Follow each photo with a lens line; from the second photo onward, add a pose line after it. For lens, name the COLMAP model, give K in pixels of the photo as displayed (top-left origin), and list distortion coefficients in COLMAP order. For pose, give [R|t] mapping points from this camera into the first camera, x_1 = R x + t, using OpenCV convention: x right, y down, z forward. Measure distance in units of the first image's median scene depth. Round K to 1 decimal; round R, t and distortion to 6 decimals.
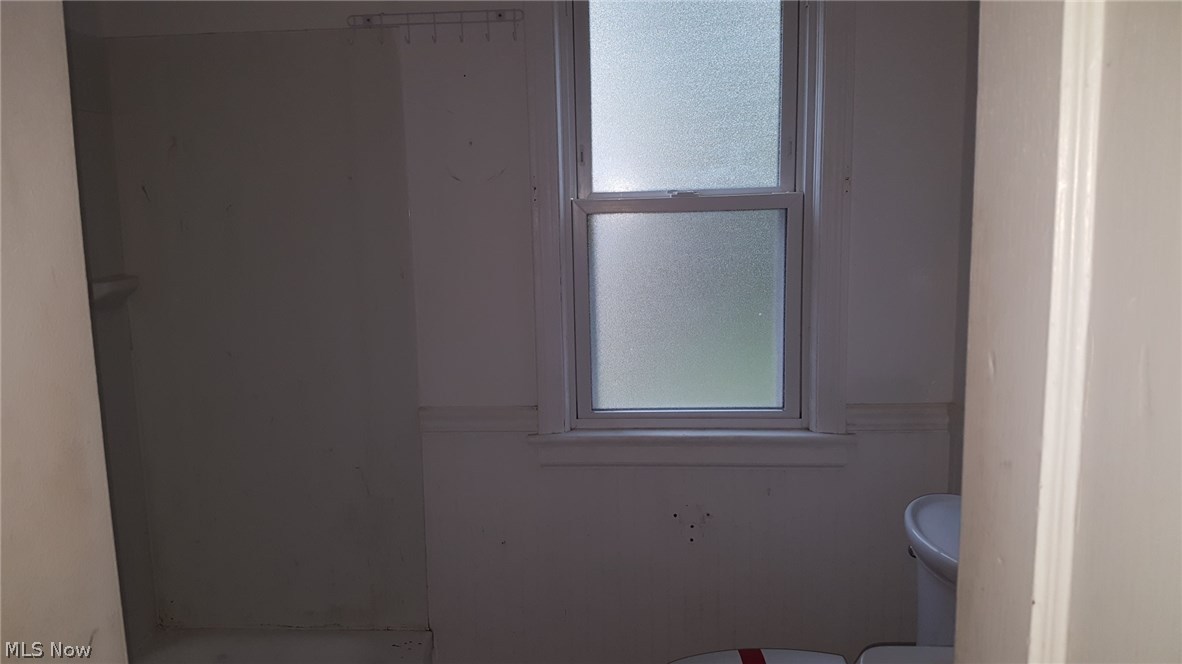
lens RADIAL K [[875.4, 0, 593.8], [0, 875.4, 336.3], [0, 0, 1]] dist [0.113703, -0.229658]
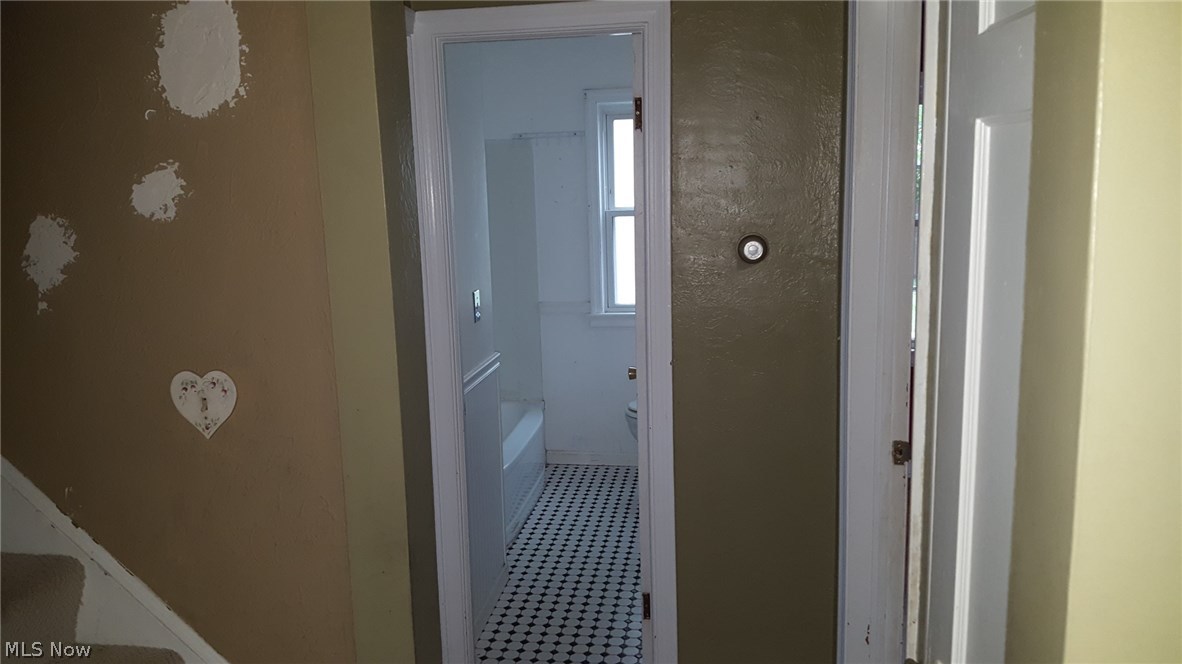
lens RADIAL K [[875.4, 0, 593.8], [0, 875.4, 336.3], [0, 0, 1]] dist [0.113703, -0.229658]
pose [[0.999248, 0.002093, -0.038723, 0.034077], [-0.002163, 0.999996, -0.001769, 0.178980], [0.038720, 0.001852, 0.999248, -1.306024]]
